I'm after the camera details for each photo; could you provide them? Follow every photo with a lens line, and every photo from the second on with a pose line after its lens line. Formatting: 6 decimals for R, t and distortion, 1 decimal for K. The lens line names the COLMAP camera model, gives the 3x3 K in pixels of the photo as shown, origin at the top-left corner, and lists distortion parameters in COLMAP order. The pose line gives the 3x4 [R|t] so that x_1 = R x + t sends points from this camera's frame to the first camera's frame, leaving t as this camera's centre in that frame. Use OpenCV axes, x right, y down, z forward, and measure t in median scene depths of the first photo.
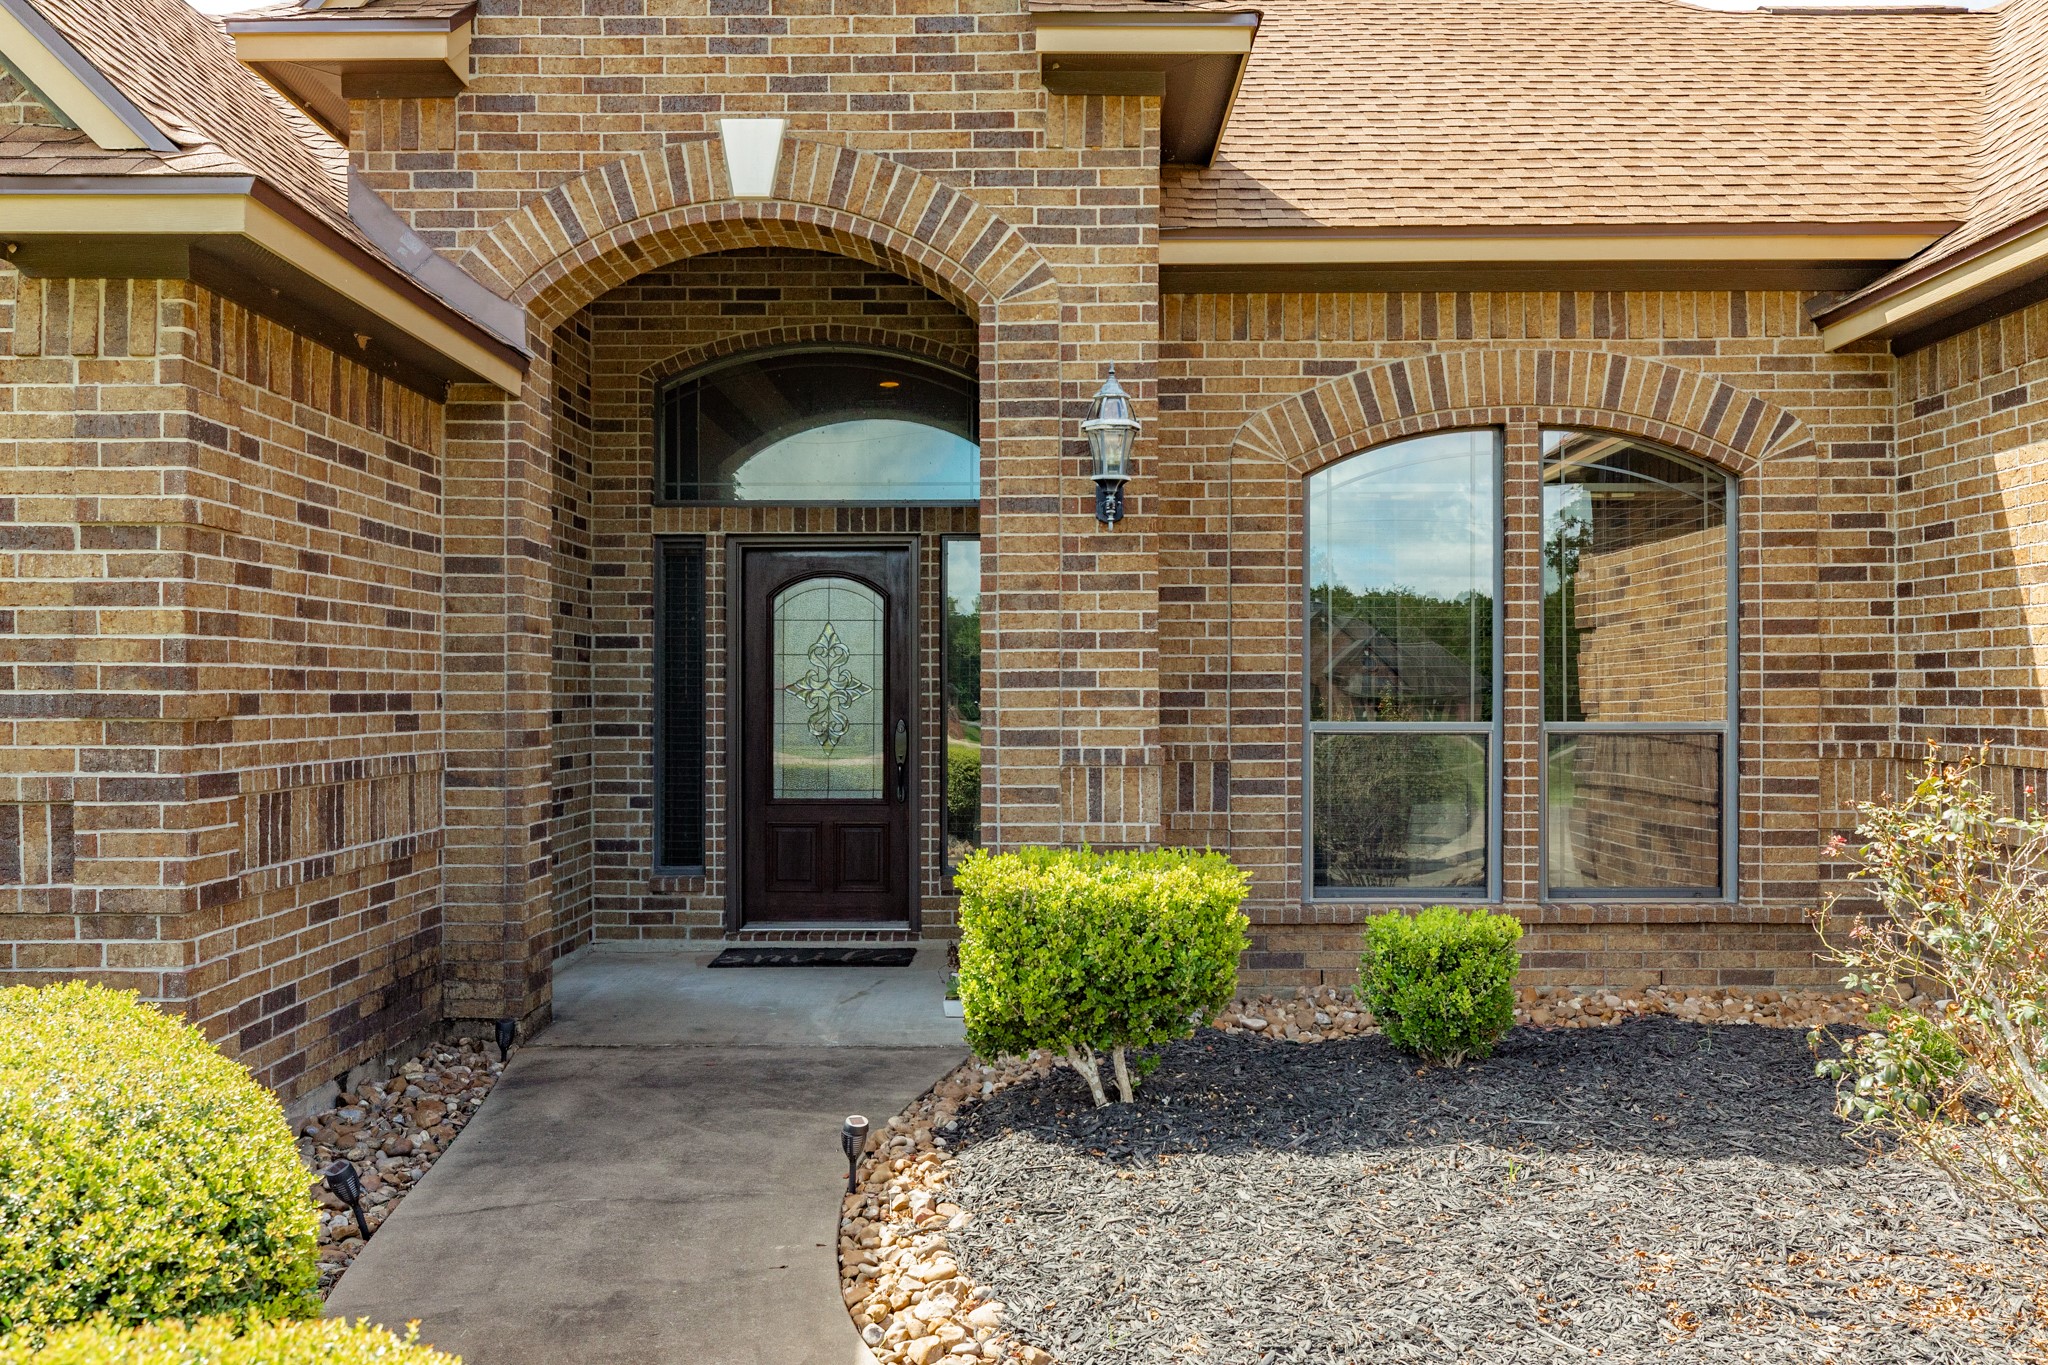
lens RADIAL K [[1670.4, 0, 1024.0], [0, 1670.4, 682.5], [0, 0, 1]] dist [0.002852, -0.003852]
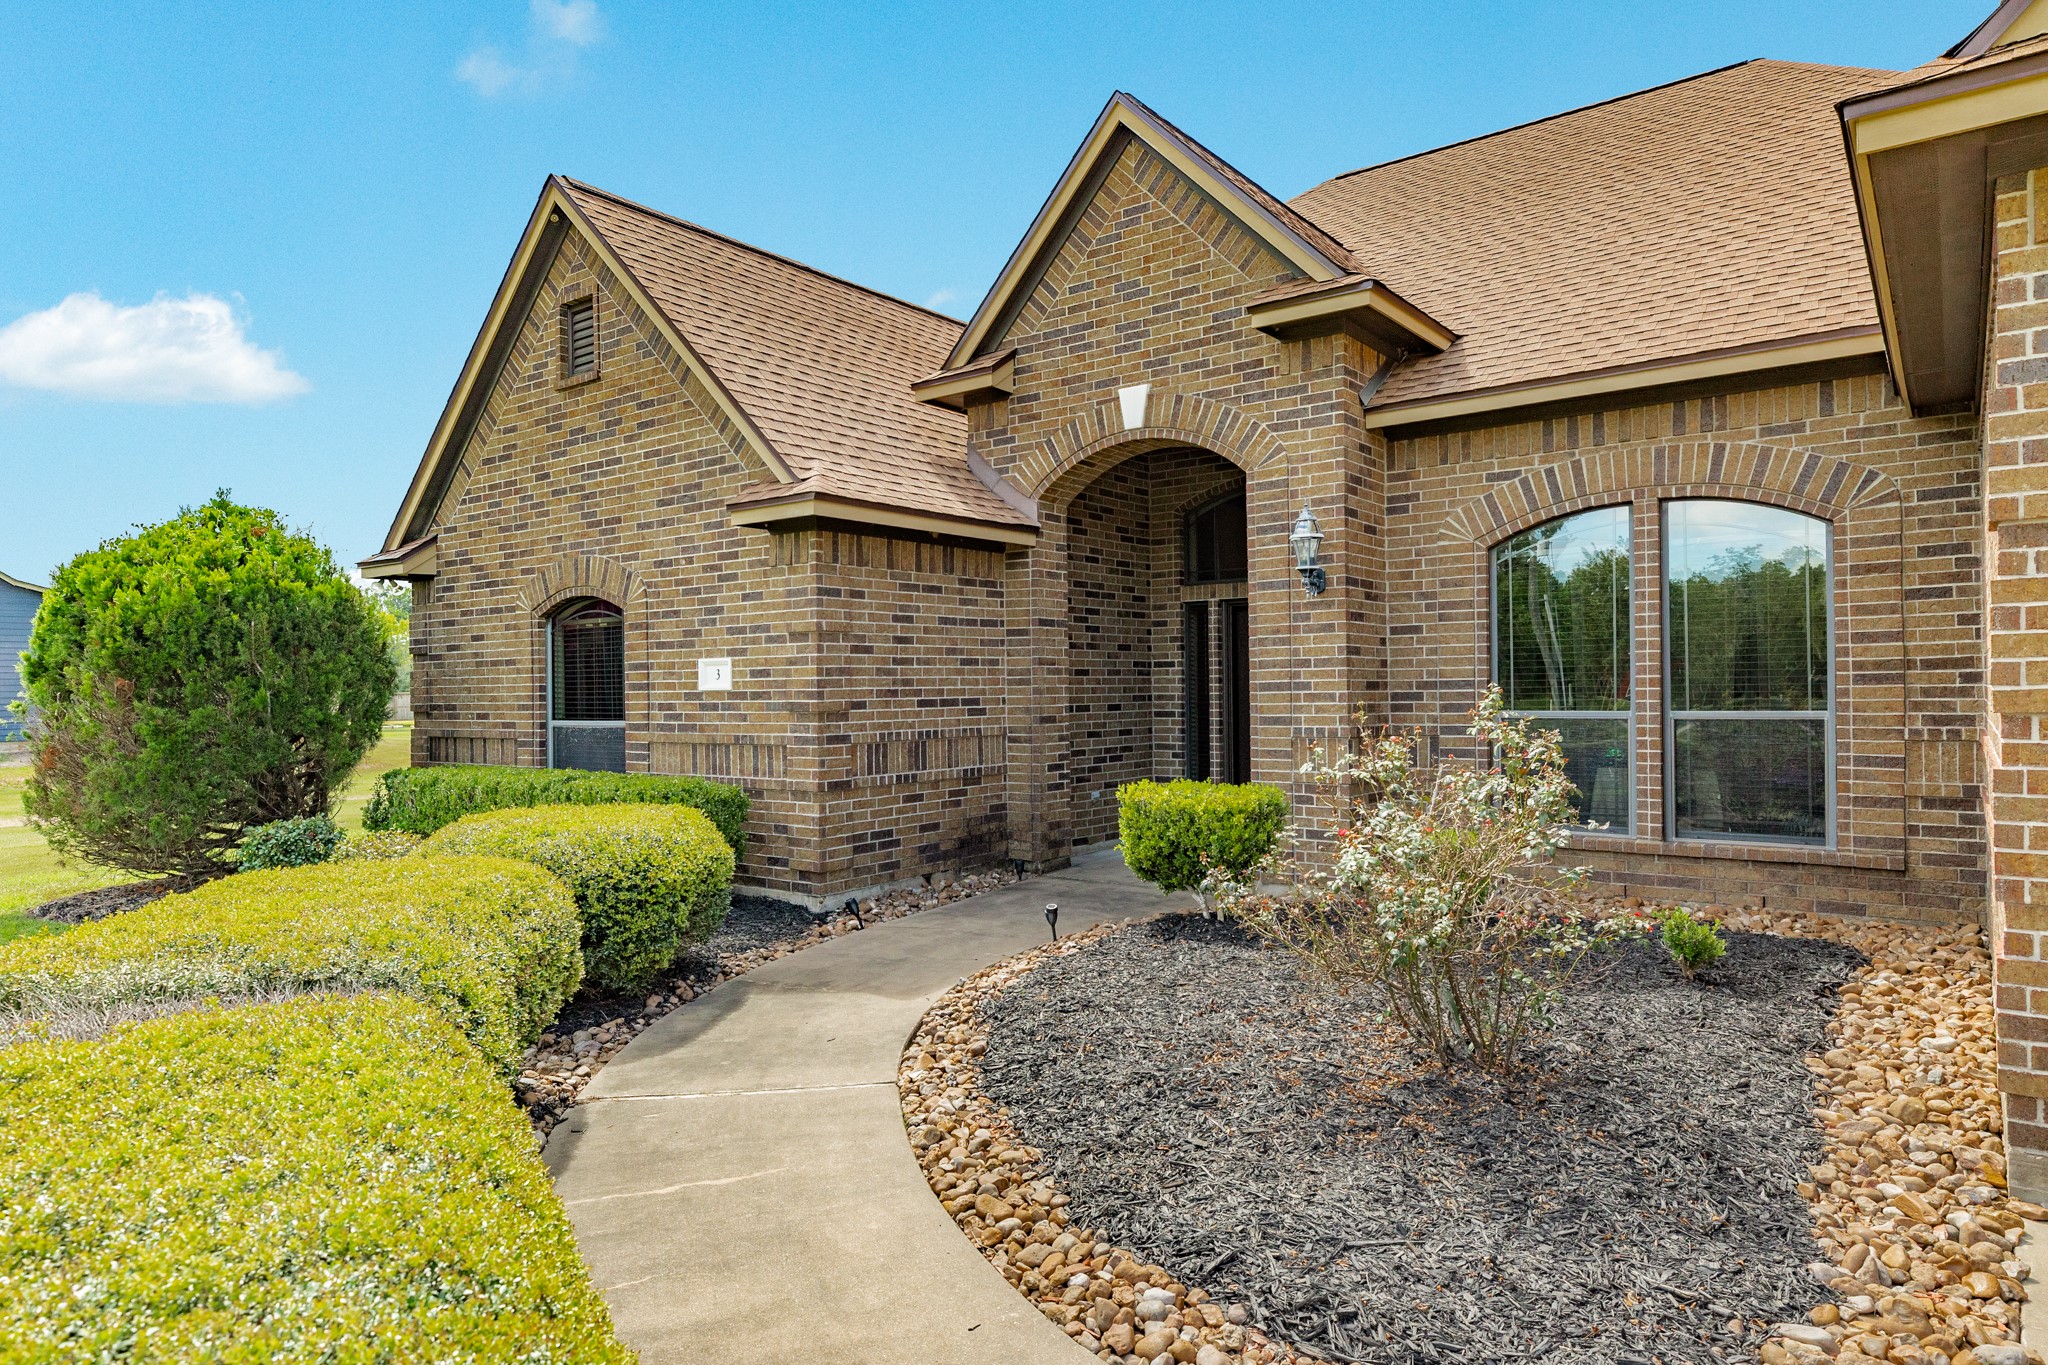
lens RADIAL K [[1226.0, 0, 1024.0], [0, 1226.0, 682.5], [0, 0, 1]] dist [0.001049, 0.001646]
pose [[0.793342, -0.012930, -0.608639, 0.562721], [0.017524, 0.999845, 0.001600, -0.012716], [0.608524, -0.011935, 0.793446, -0.157477]]
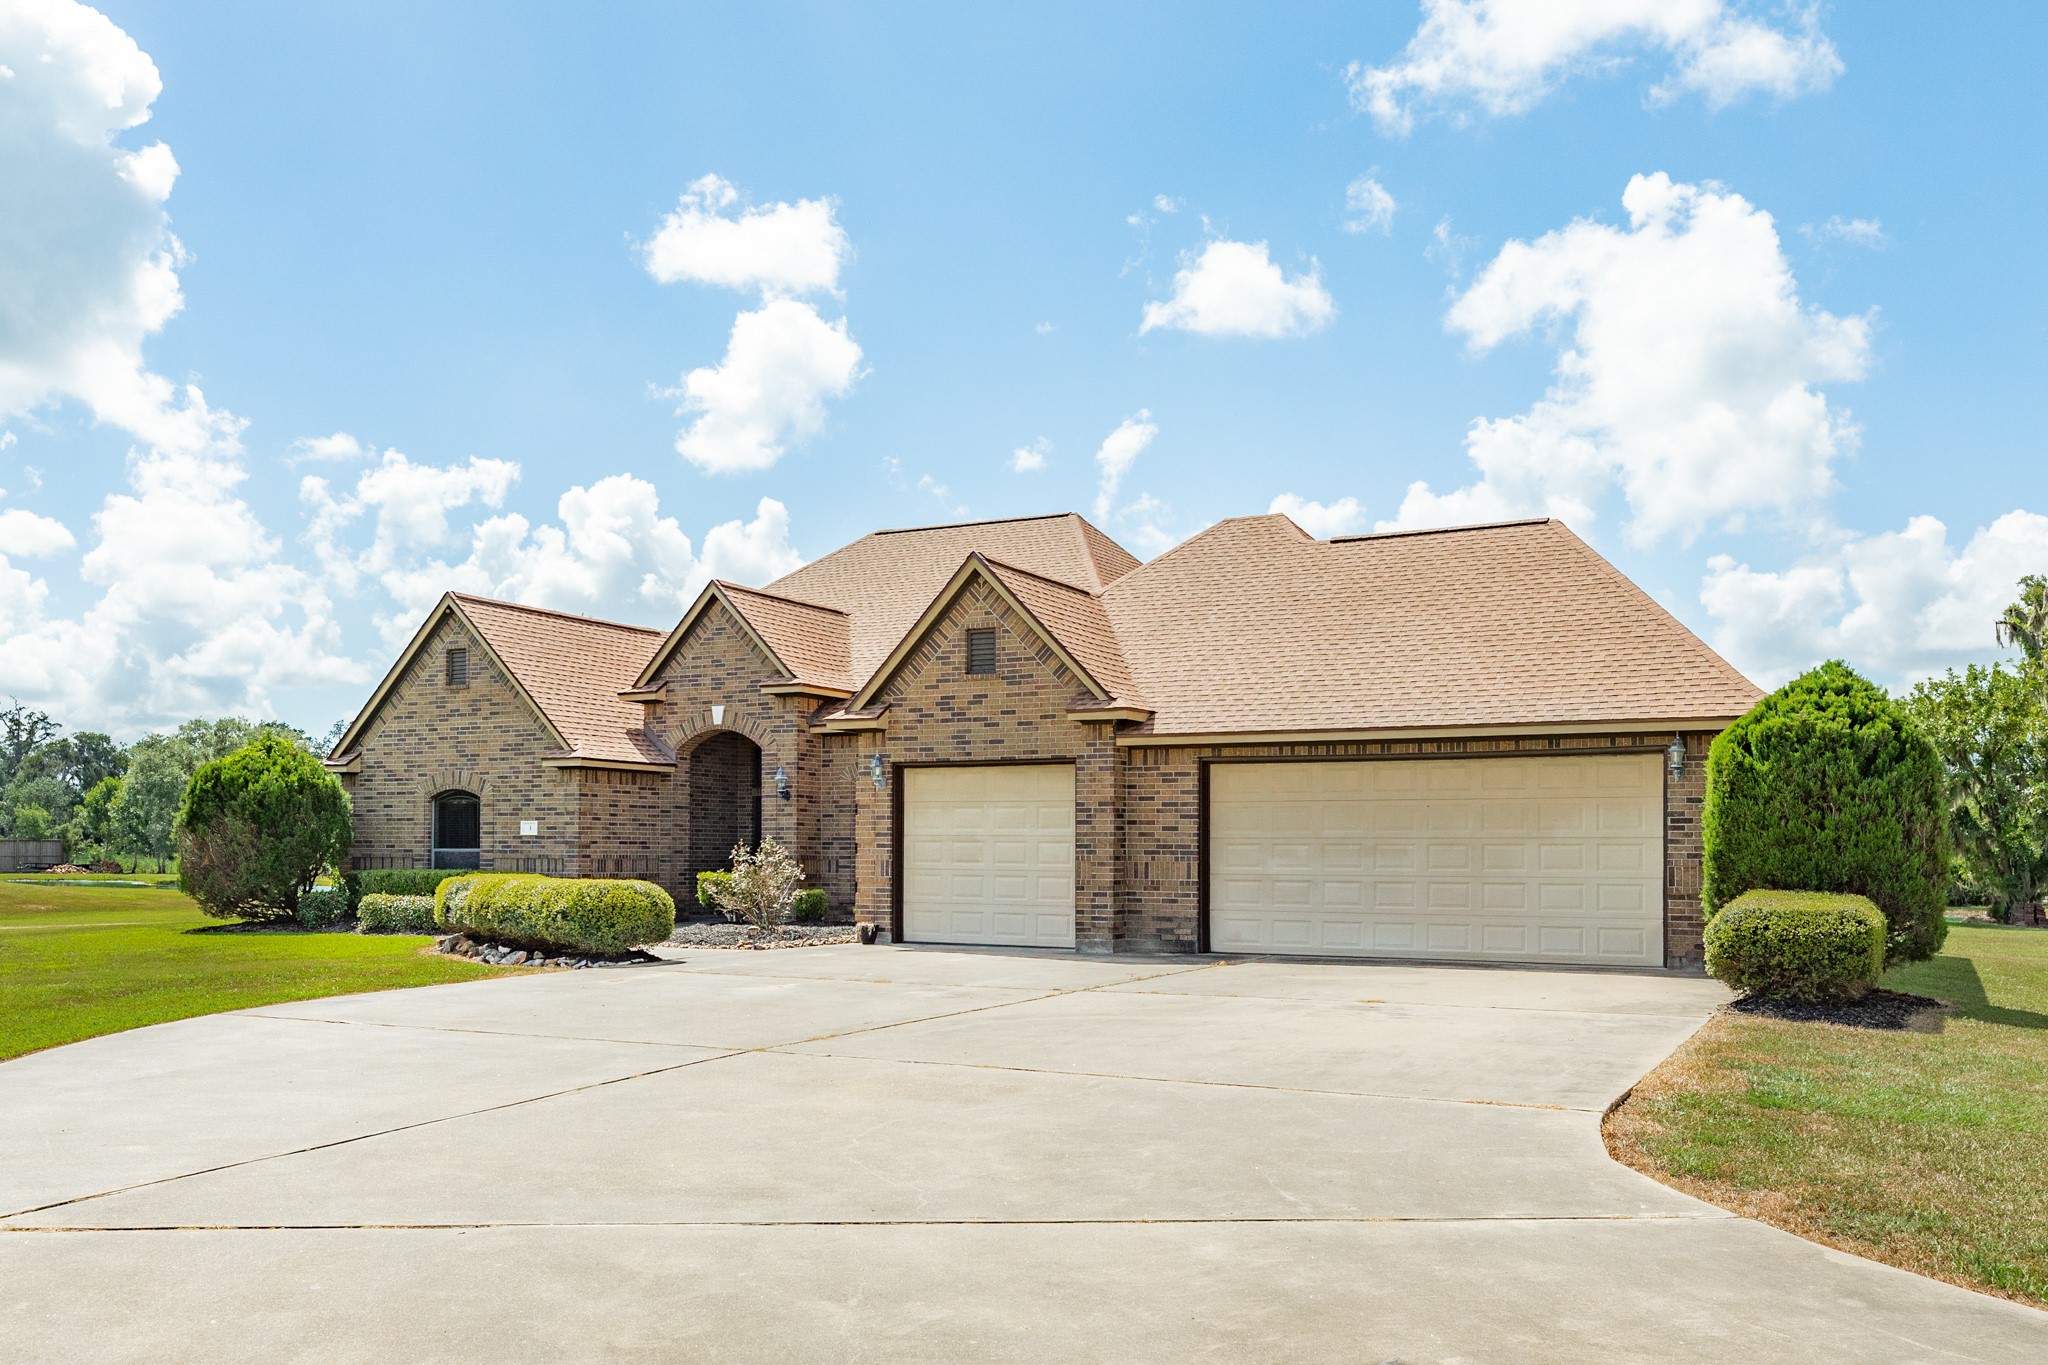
lens RADIAL K [[1722.6, 0, 980.3], [0, 1722.6, 838.5], [0, 0, 1]] dist [0.007446, 0.000641]
pose [[0.875055, 0.001790, -0.484020, 2.527949], [-0.003049, 0.999994, -0.001813, 0.005305], [0.484014, 0.003062, 0.875055, -2.495368]]
